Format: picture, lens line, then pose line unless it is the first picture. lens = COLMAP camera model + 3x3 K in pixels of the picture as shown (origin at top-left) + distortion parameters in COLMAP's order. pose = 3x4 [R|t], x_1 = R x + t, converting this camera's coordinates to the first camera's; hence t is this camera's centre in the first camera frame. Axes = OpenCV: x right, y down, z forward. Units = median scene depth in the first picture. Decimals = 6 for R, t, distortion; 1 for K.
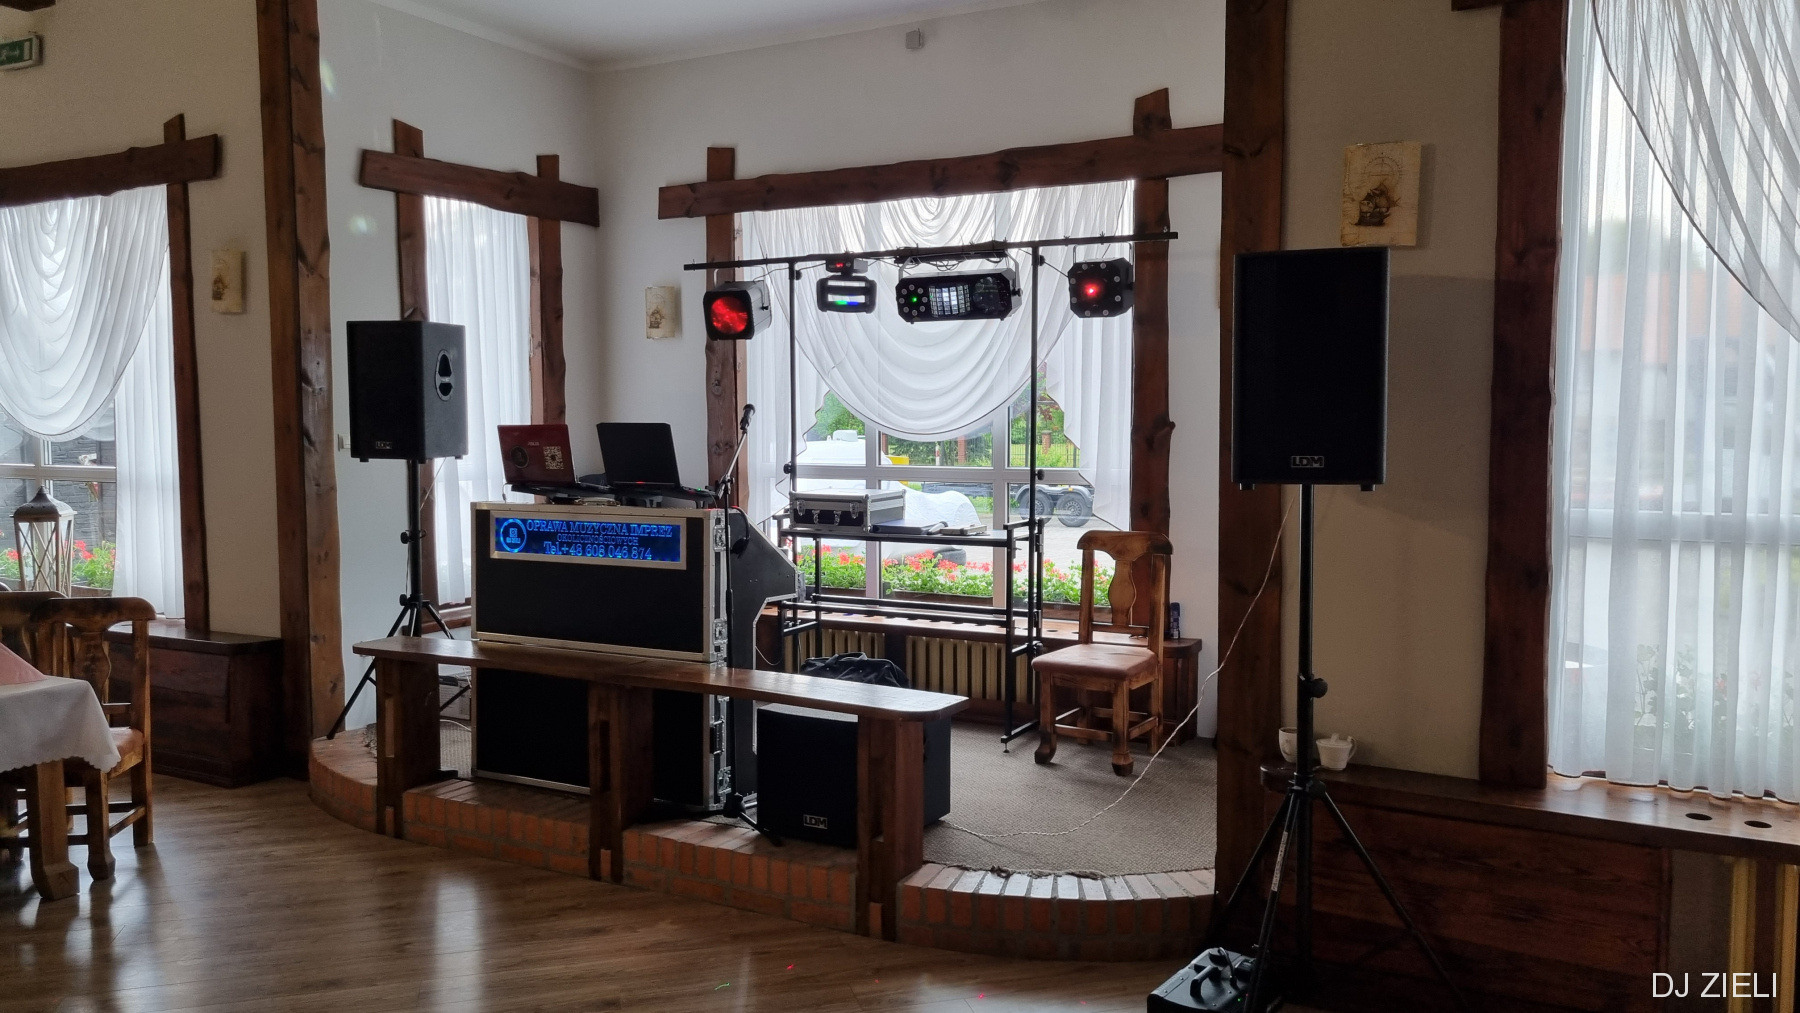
lens RADIAL K [[1388.8, 0, 895.4], [0, 1388.8, 505.4], [0, 0, 1]] dist [0.049705, -0.043888]
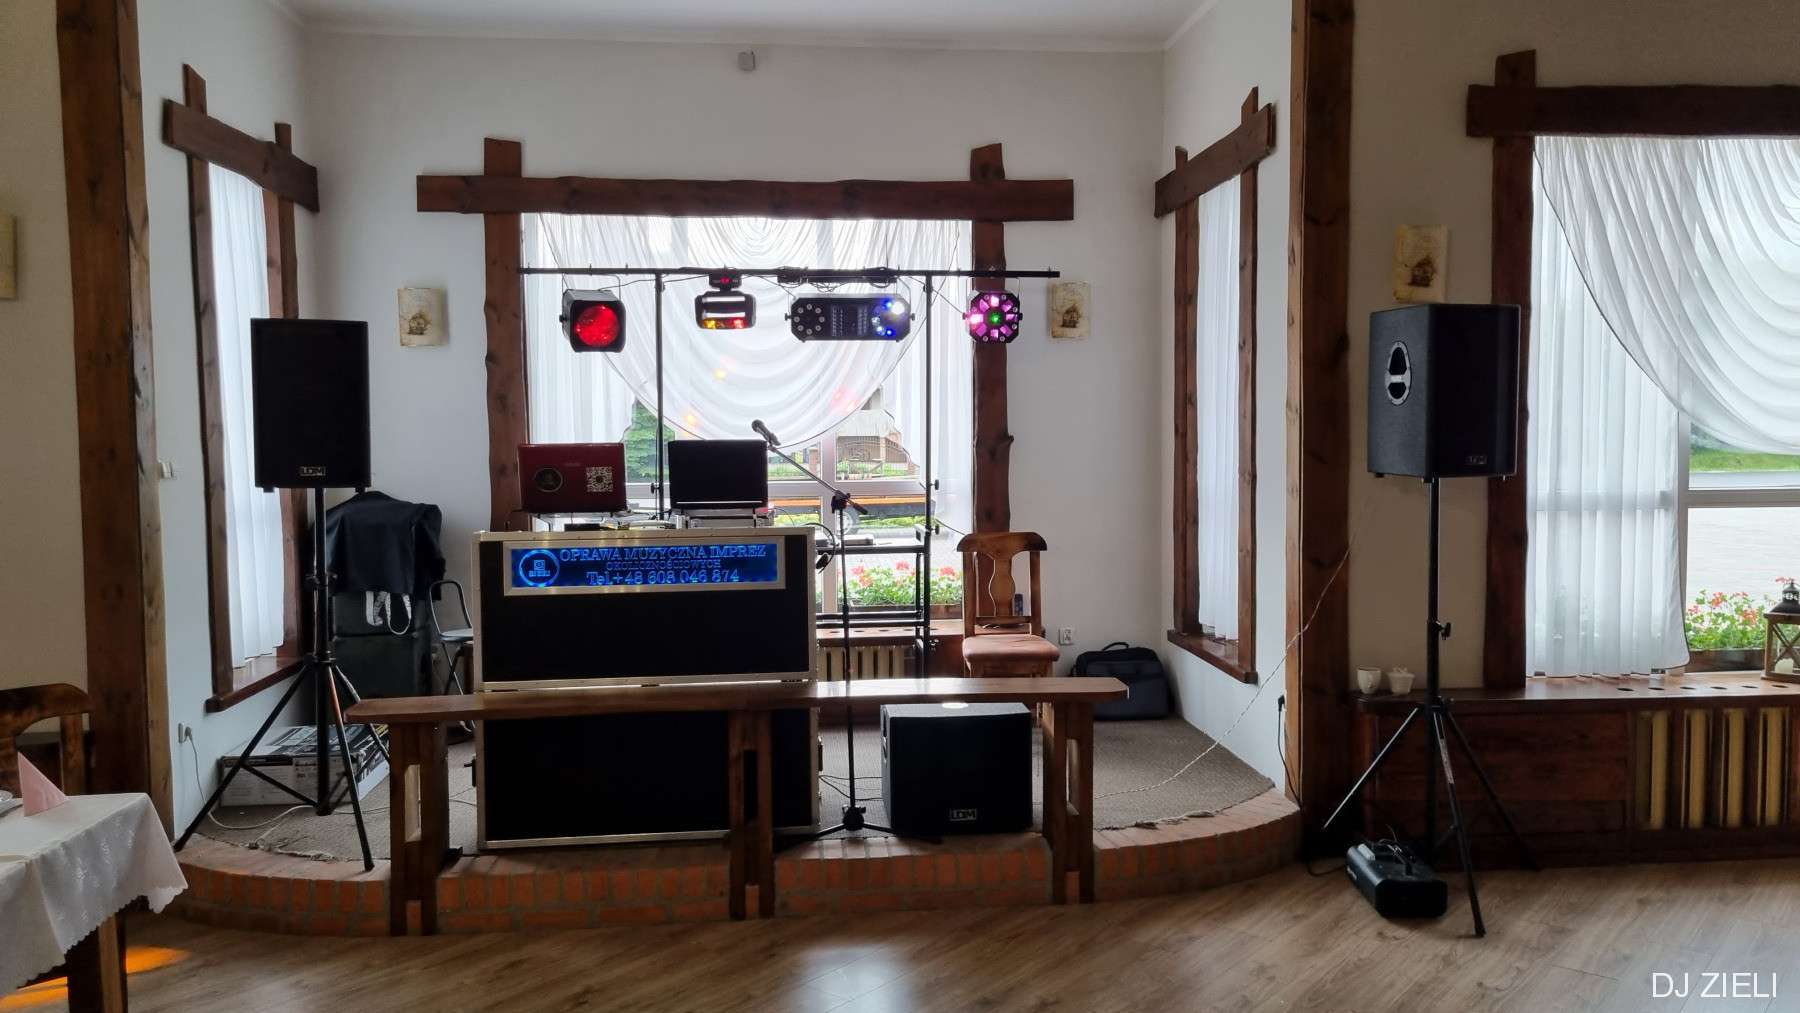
lens RADIAL K [[1385.3, 0, 905.4], [0, 1385.3, 510.9], [0, 0, 1]] dist [0.052281, -0.048853]
pose [[0.810857, -0.039298, 0.583923, -0.548166], [0.044550, 0.998993, 0.005368, -0.008411], [-0.583546, 0.021661, 0.811791, 0.130024]]
